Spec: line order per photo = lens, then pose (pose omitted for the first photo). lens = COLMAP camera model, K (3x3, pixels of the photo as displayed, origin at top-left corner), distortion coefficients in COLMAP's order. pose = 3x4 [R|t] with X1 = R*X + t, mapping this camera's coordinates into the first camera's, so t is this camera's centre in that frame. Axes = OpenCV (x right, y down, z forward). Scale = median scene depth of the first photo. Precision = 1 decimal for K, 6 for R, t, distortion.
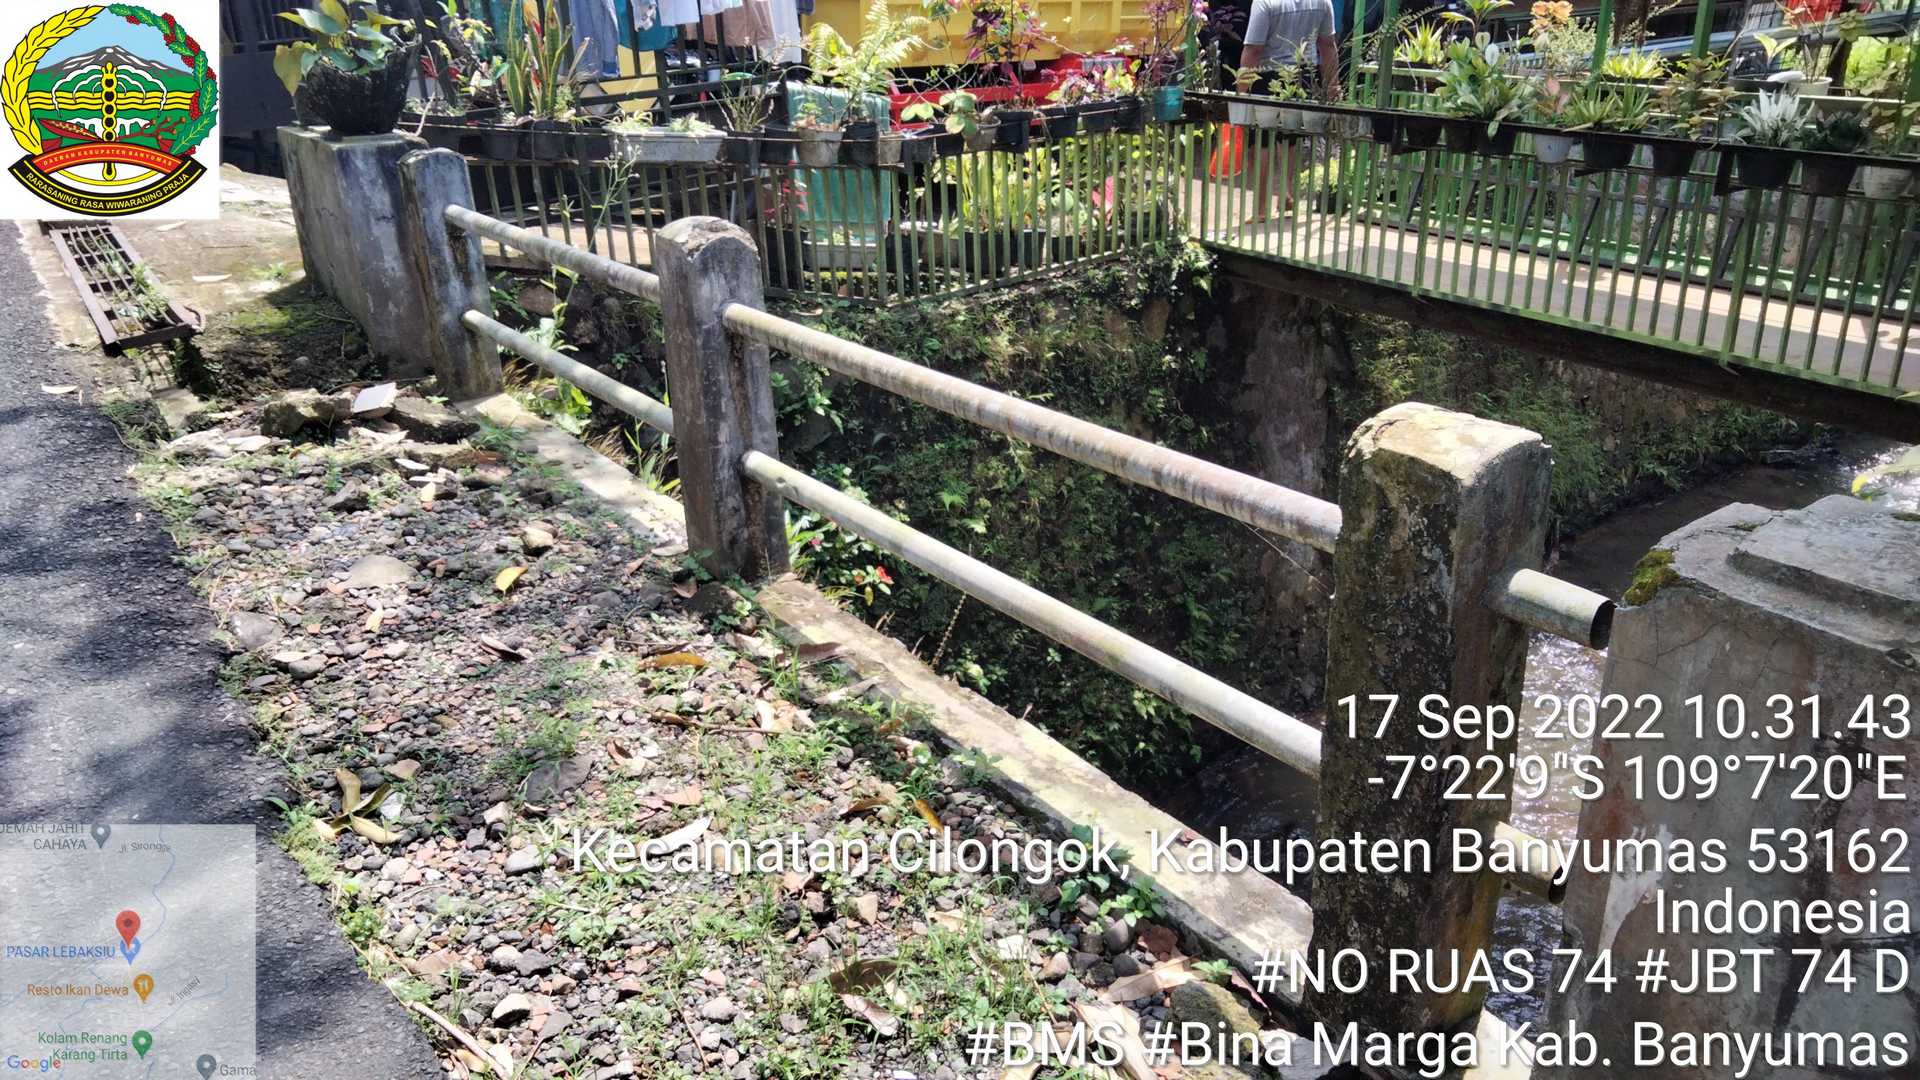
lens RADIAL K [[1403.0, 0, 960.0], [0, 1403.0, 540.0], [0, 0, 1]] dist [0.023363, 0.001144]
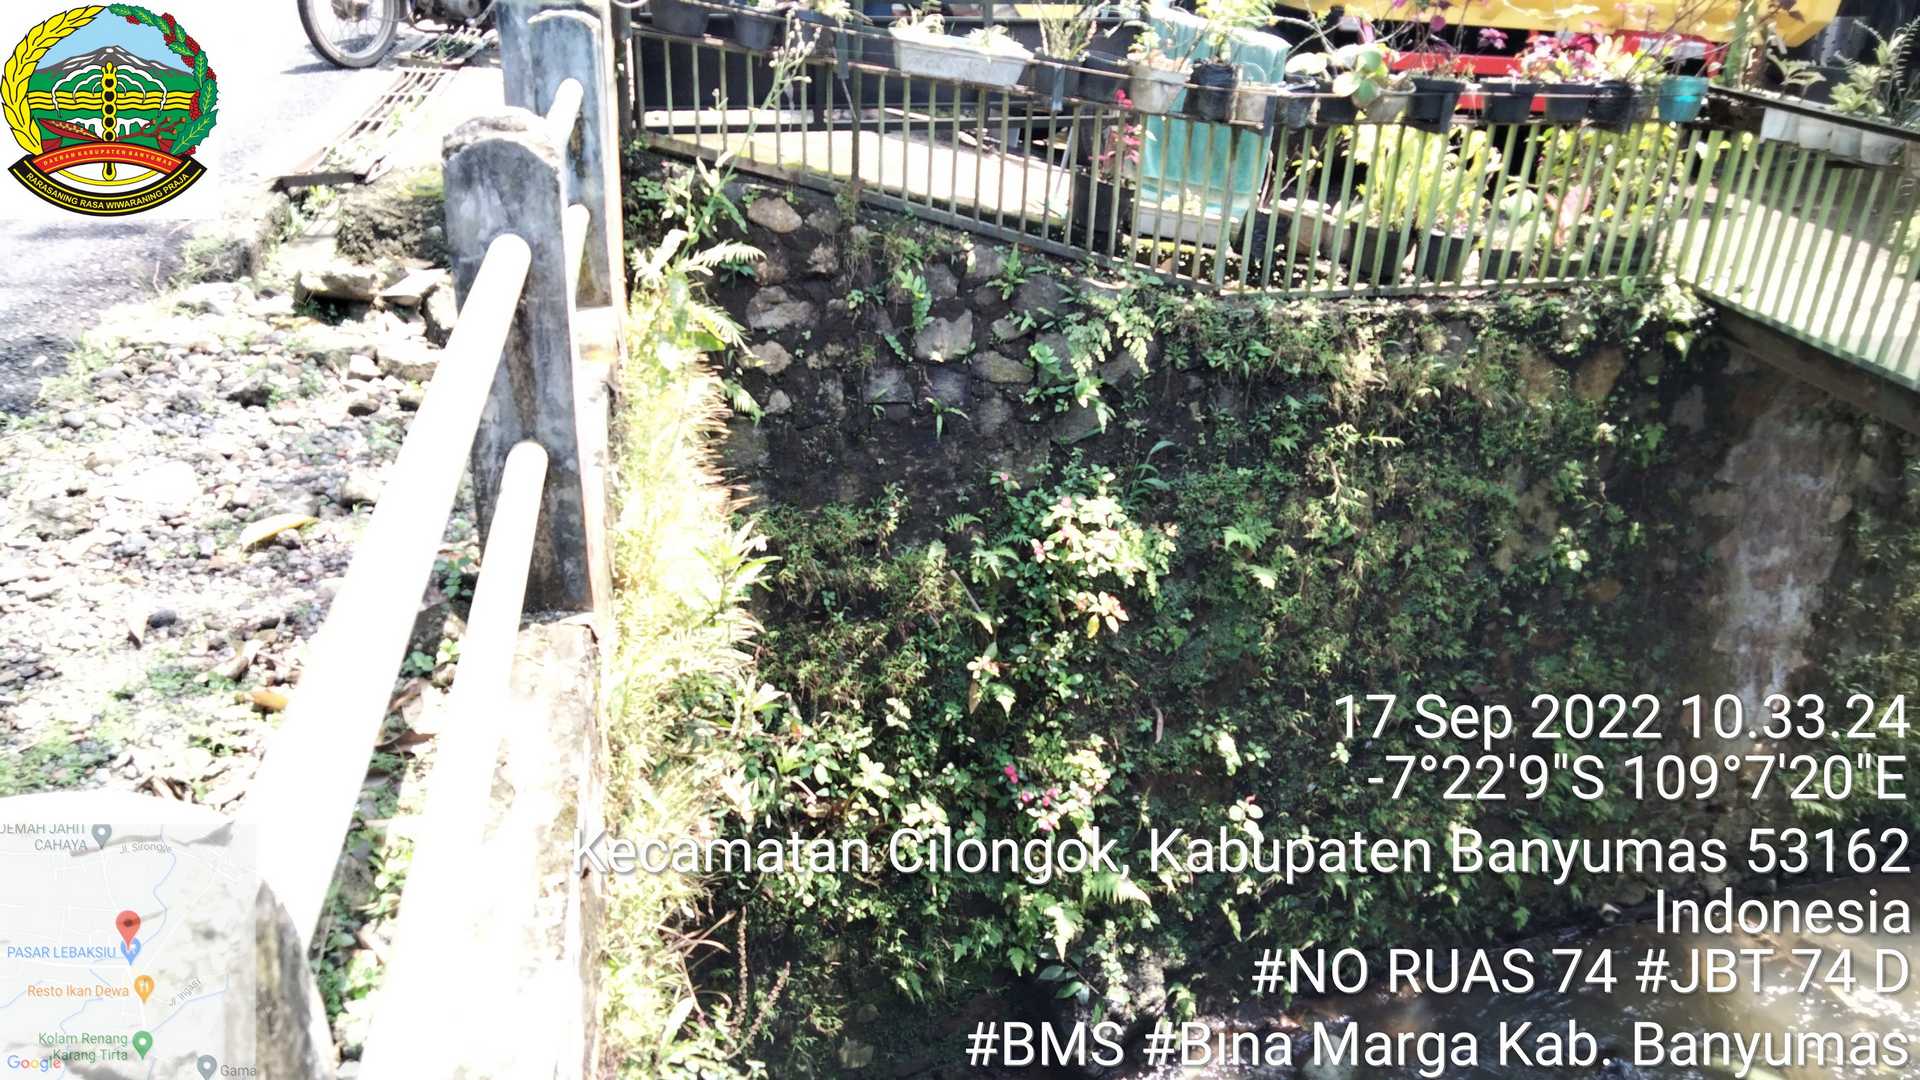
lens RADIAL K [[1403.0, 0, 960.0], [0, 1403.0, 540.0], [0, 0, 1]] dist [0.023363, 0.001144]
pose [[0.903614, 0.246254, -0.350486, 0.144021], [-0.234931, 0.969099, 0.075201, -0.054973], [0.358174, 0.014387, 0.933544, 0.182340]]
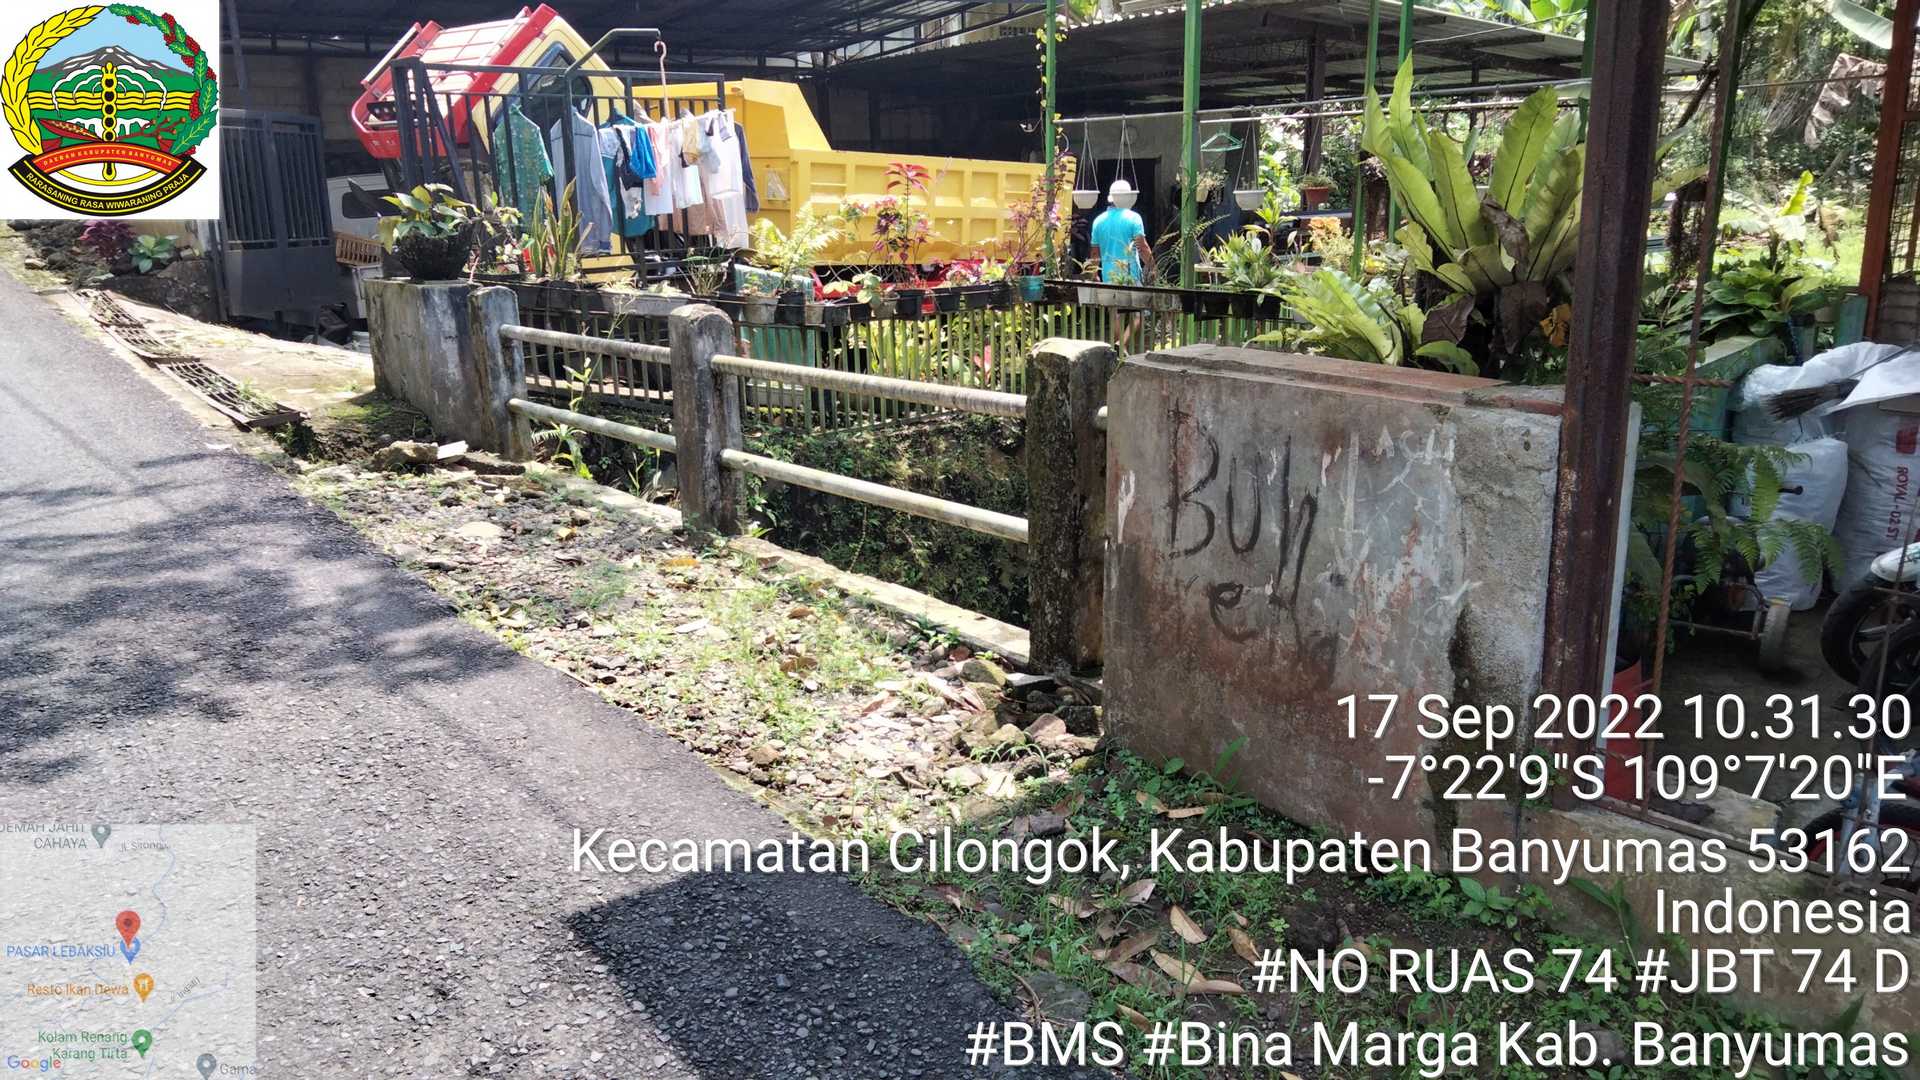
lens RADIAL K [[1378.3, 0, 966.4], [0, 1378.3, 549.0], [0, 0, 1]] dist [0.043508, -0.002811]
pose [[0.998143, -0.004181, 0.060778, 0.012384], [0.012914, 0.989490, -0.144022, 0.124724], [-0.059537, 0.144539, 0.987706, -0.243790]]
